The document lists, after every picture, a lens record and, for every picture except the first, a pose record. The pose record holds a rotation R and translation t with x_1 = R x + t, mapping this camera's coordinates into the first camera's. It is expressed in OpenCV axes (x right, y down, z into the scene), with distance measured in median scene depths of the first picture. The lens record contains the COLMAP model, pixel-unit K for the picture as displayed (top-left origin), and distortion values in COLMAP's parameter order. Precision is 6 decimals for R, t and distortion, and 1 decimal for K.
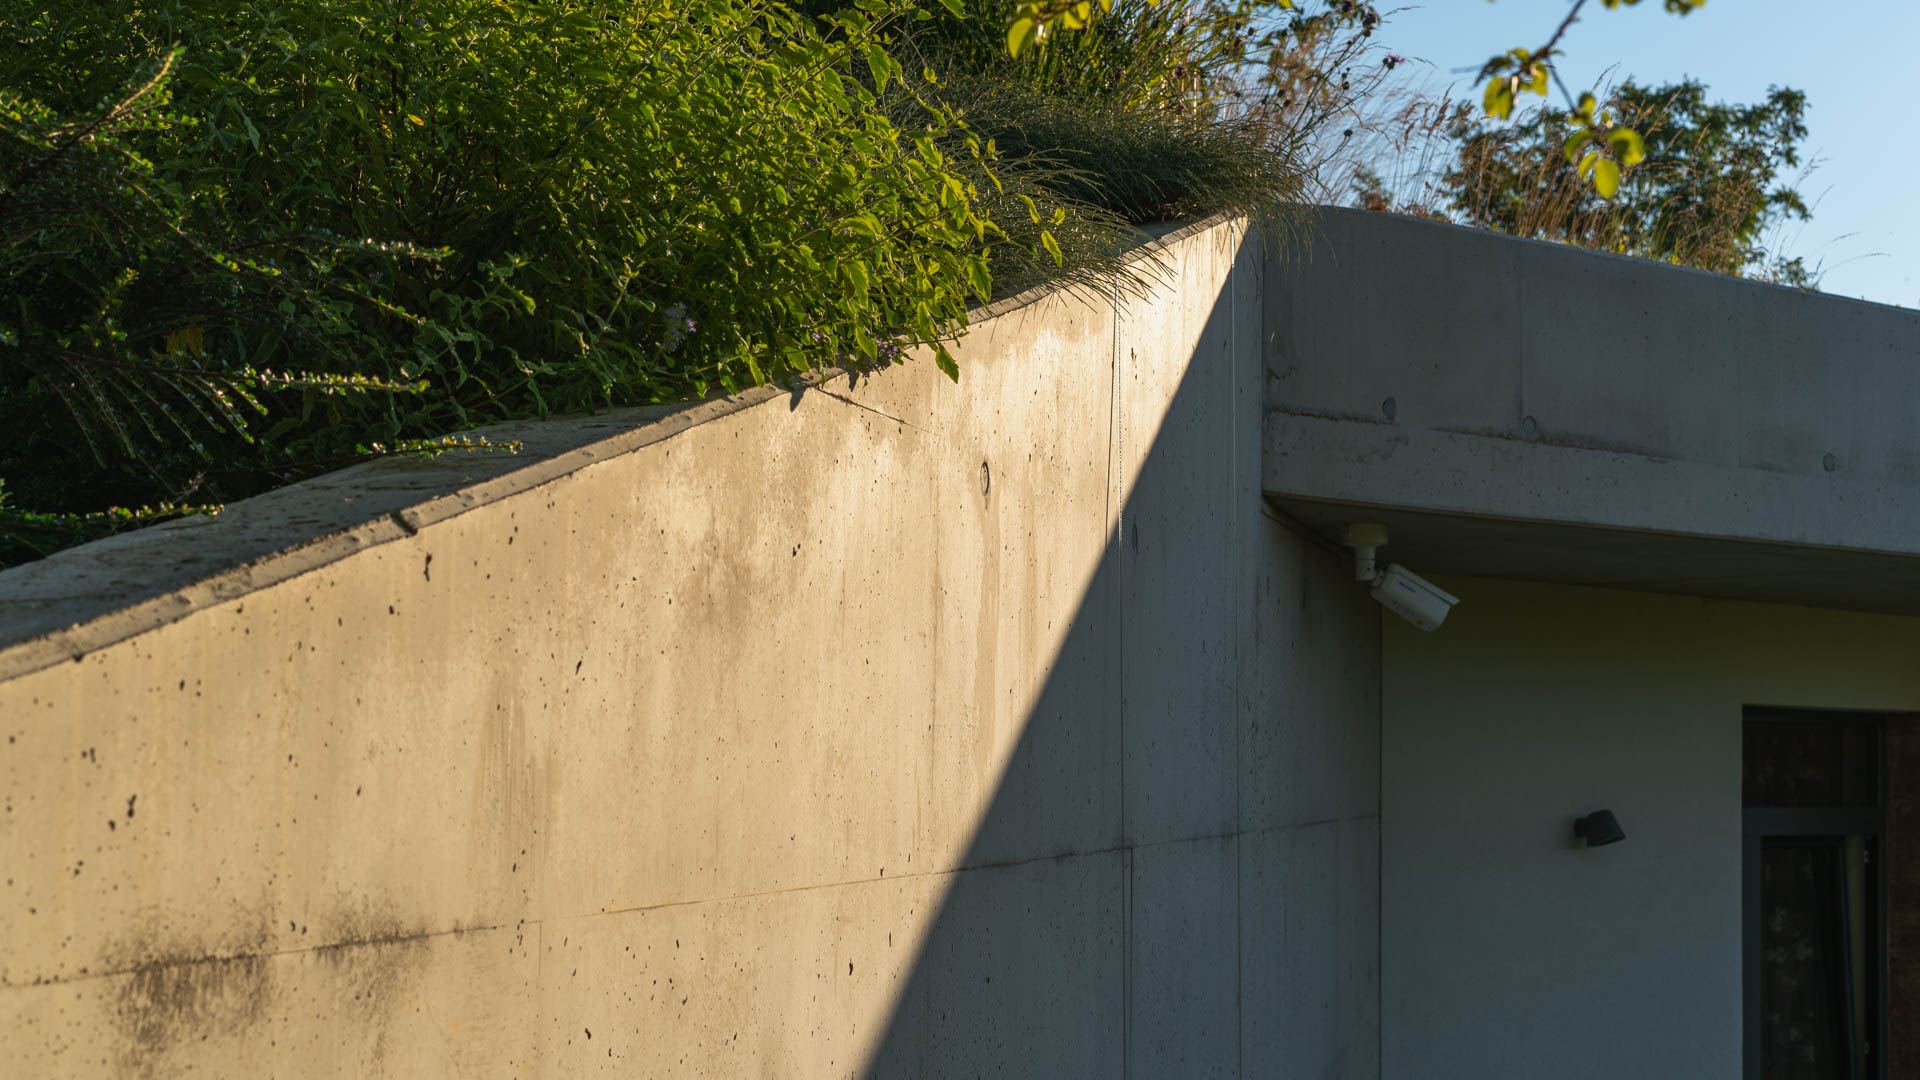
lens RADIAL K [[3031.9, 0, 961.6], [0, 3031.9, 706.4], [0, 0, 1]] dist [0.048177, -0.141341]
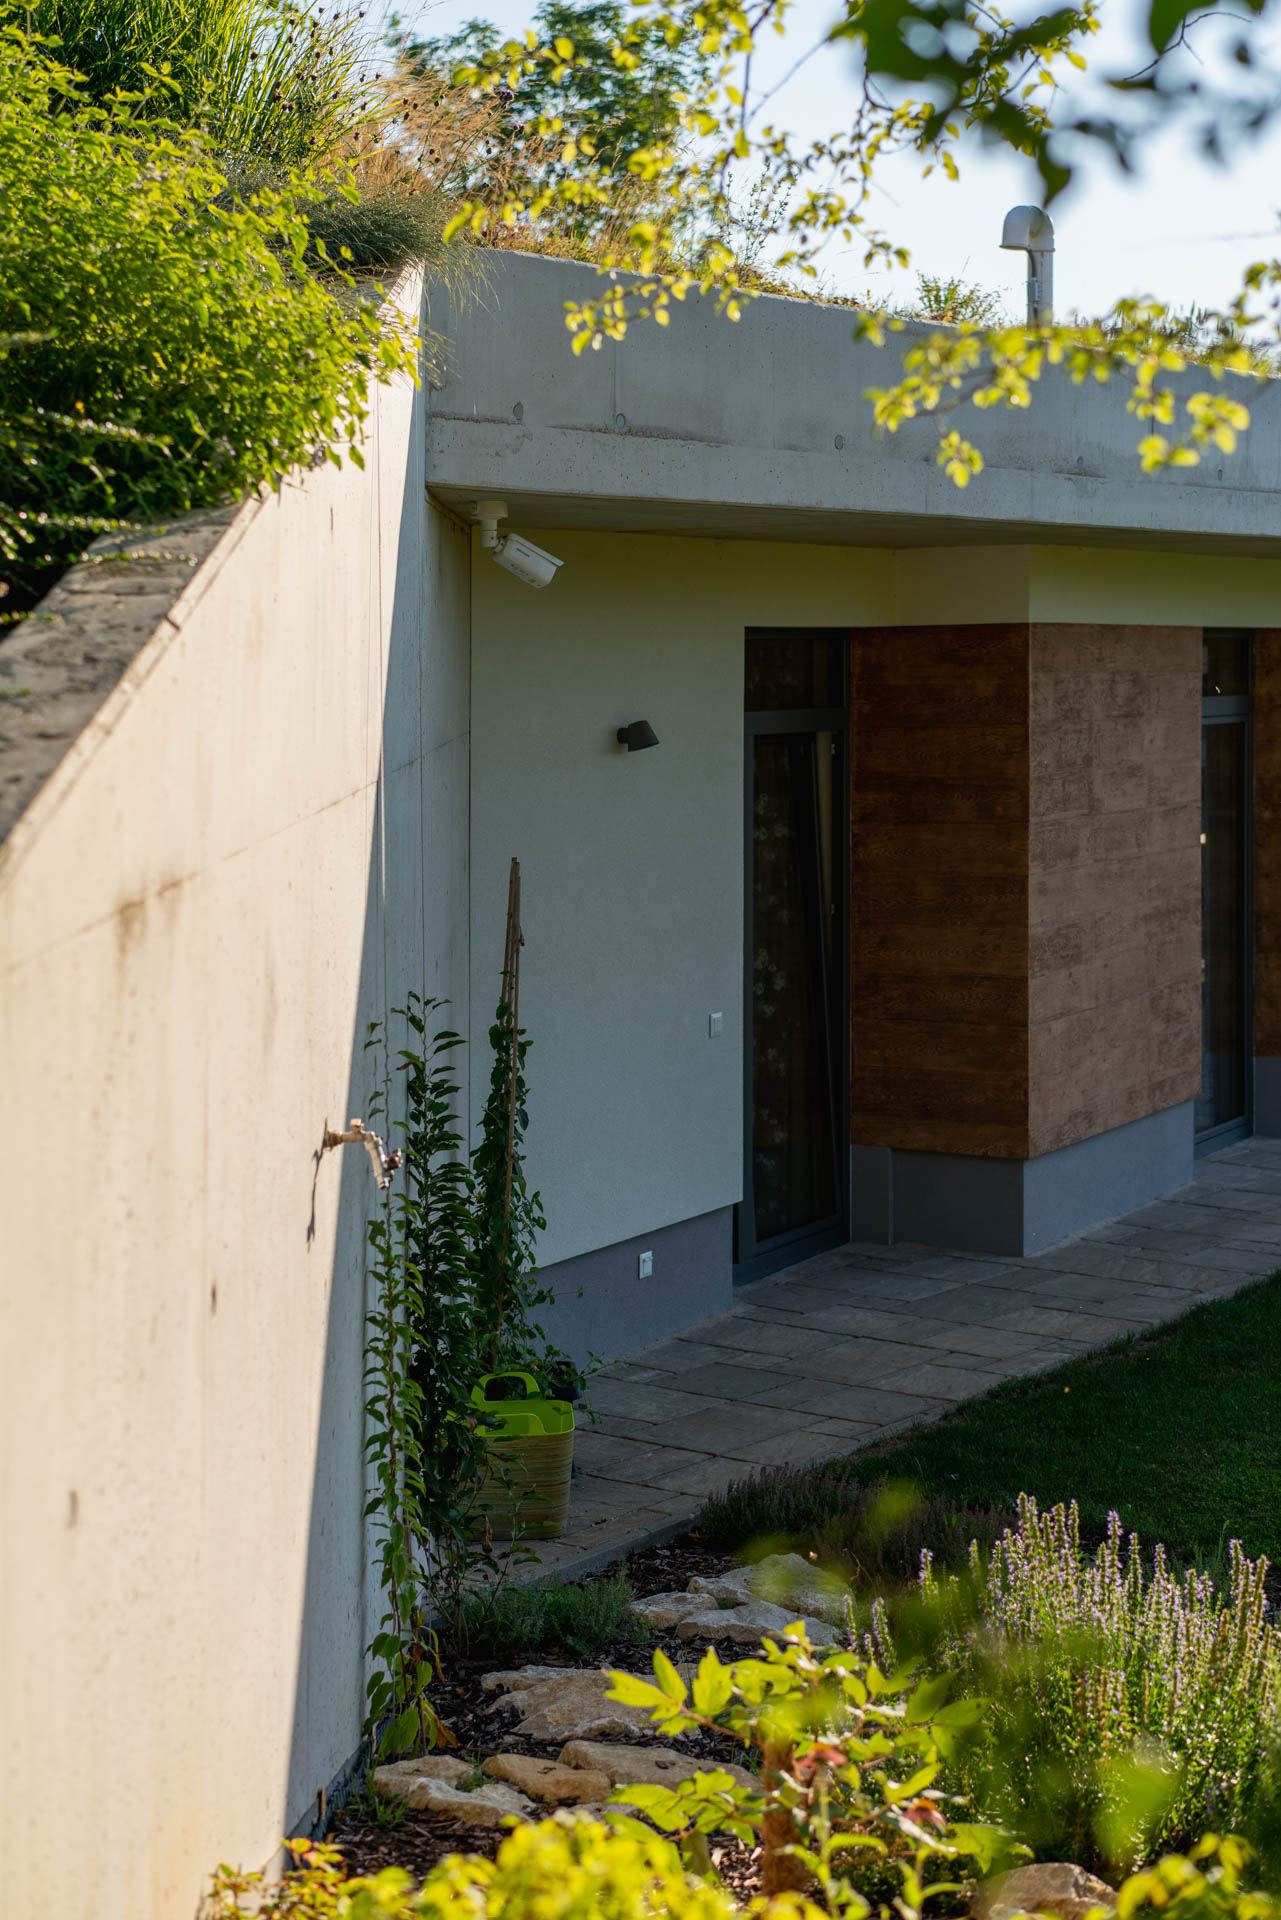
lens RADIAL K [[3054.6, 0, 640.5], [0, 3054.6, 960.0], [0, 0, 1]] dist [-0.025258, 0.044145]
pose [[0.967517, -0.046362, 0.248519, -0.083733], [0.016021, 0.992309, 0.122746, -0.018068], [-0.252298, -0.114778, 0.960818, -0.150538]]
